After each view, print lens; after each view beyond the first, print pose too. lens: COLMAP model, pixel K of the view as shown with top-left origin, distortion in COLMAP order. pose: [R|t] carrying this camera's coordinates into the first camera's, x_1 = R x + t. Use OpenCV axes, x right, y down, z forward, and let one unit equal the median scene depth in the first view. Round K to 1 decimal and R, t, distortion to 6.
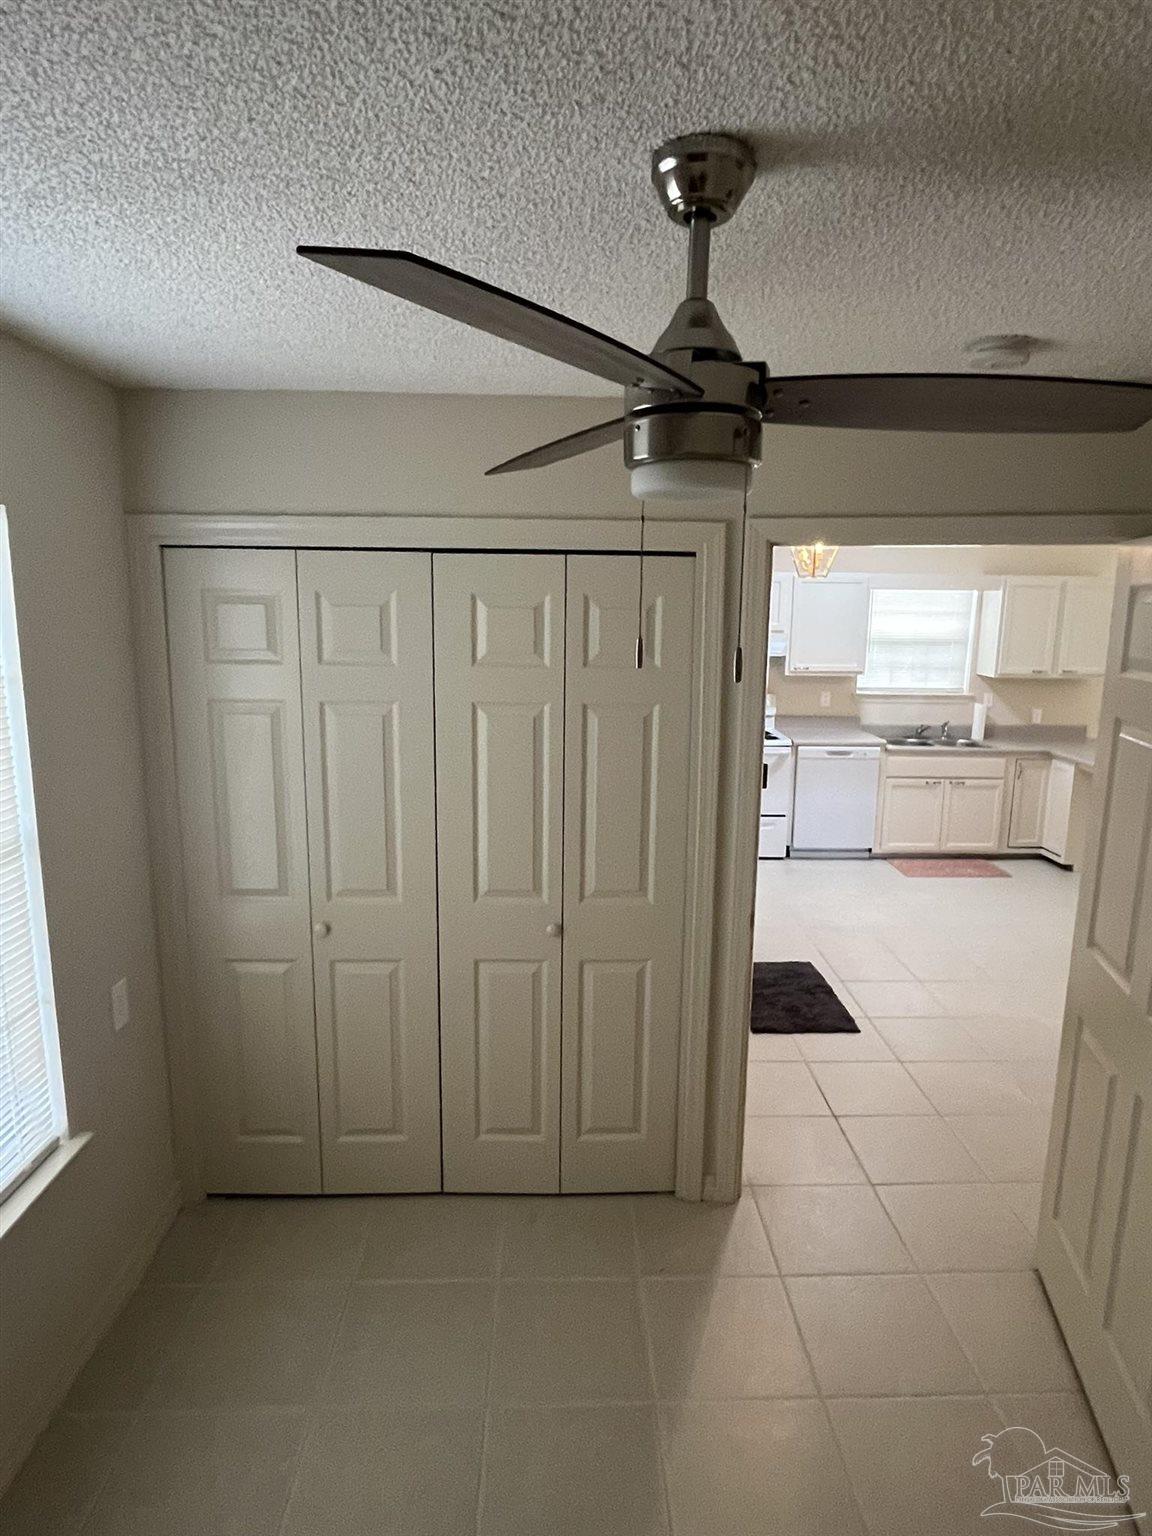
lens RADIAL K [[898.1, 0, 583.6], [0, 898.1, 761.5], [0, 0, 1]] dist [-0.005744, -0.000654]
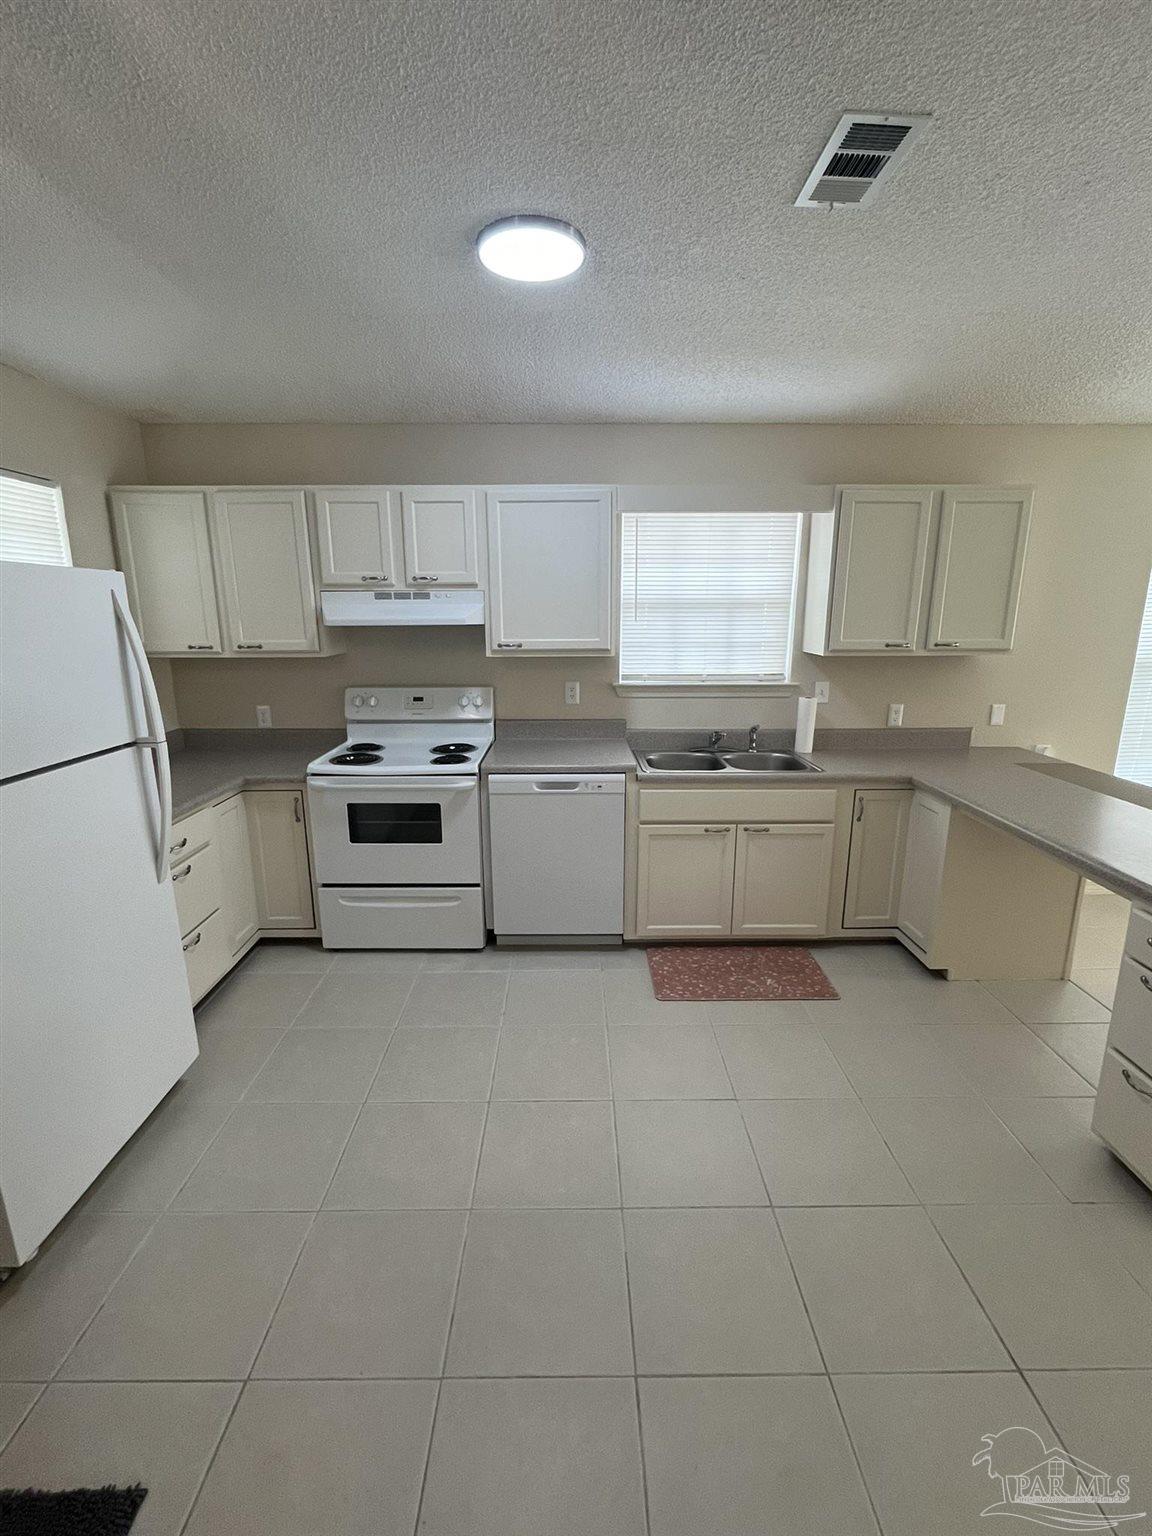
lens RADIAL K [[670.1, 0, 576.4], [0, 670.1, 765.4], [0, 0, 1]] dist [0.004844, 0.000127]
pose [[0.999680, -0.010502, -0.023014, 0.295862], [0.011641, 0.998684, 0.049953, -0.042967], [0.022460, -0.050205, 0.998486, 0.527535]]
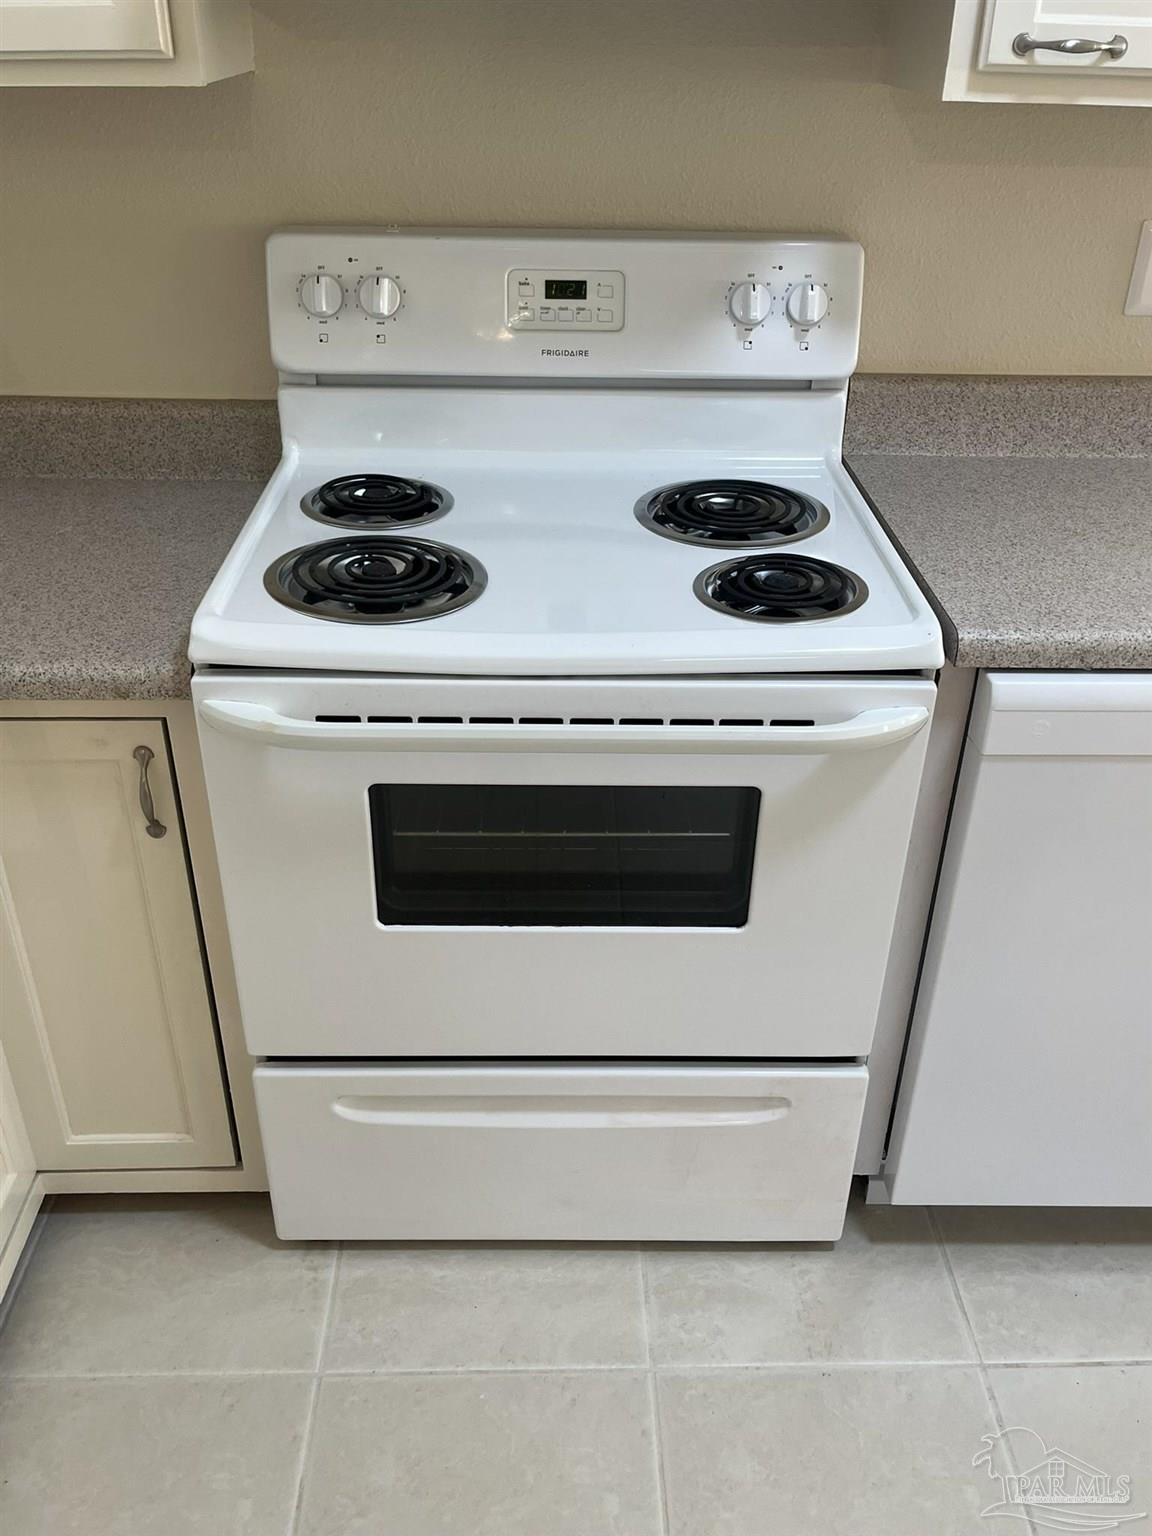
lens RADIAL K [[1271.9, 0, 576.4], [0, 1271.9, 774.3], [0, 0, 1]] dist [0.054713, -0.079900]
pose [[0.999986, 0.004247, 0.003088, 0.167332], [-0.005071, 0.933829, 0.357685, -0.070003], [-0.001365, -0.357695, 0.933837, 0.776698]]
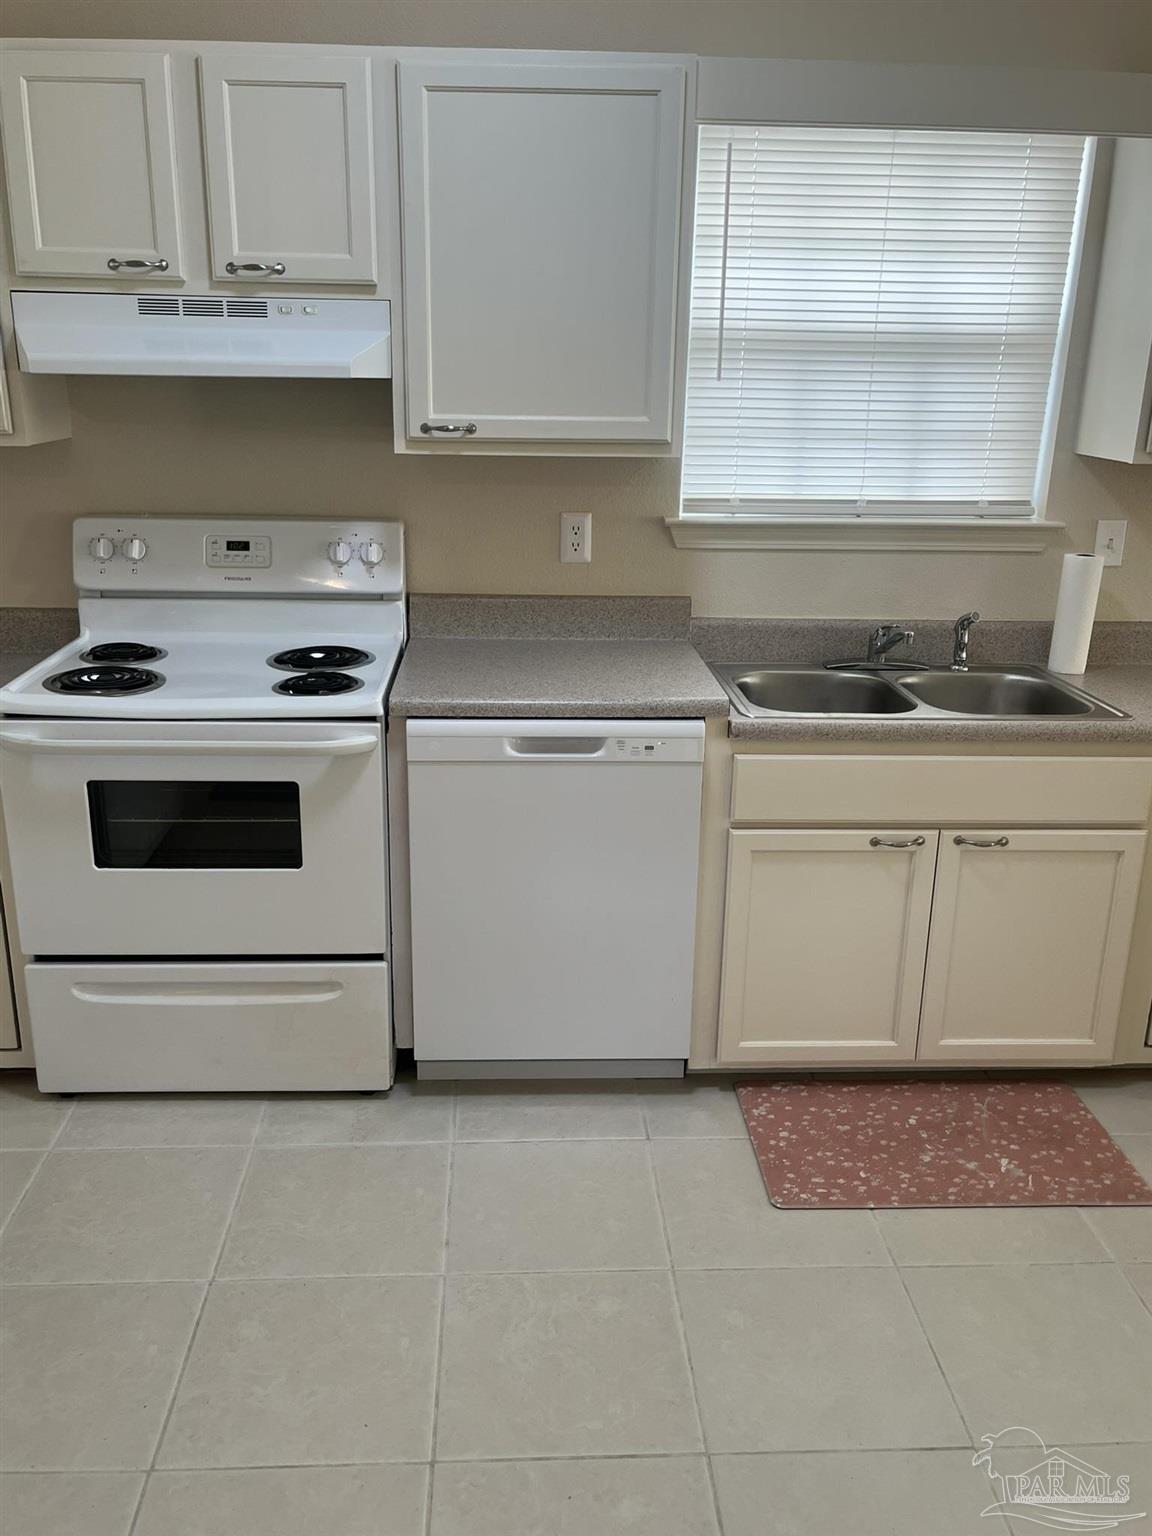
lens RADIAL K [[1271.9, 0, 566.7], [0, 1271.9, 779.5], [0, 0, 1]] dist [0.054713, -0.079900]
pose [[0.999733, -0.002183, 0.022993, 0.267497], [-0.000958, 0.990746, 0.135724, -0.049340], [-0.023076, -0.135710, 0.990480, 0.586069]]
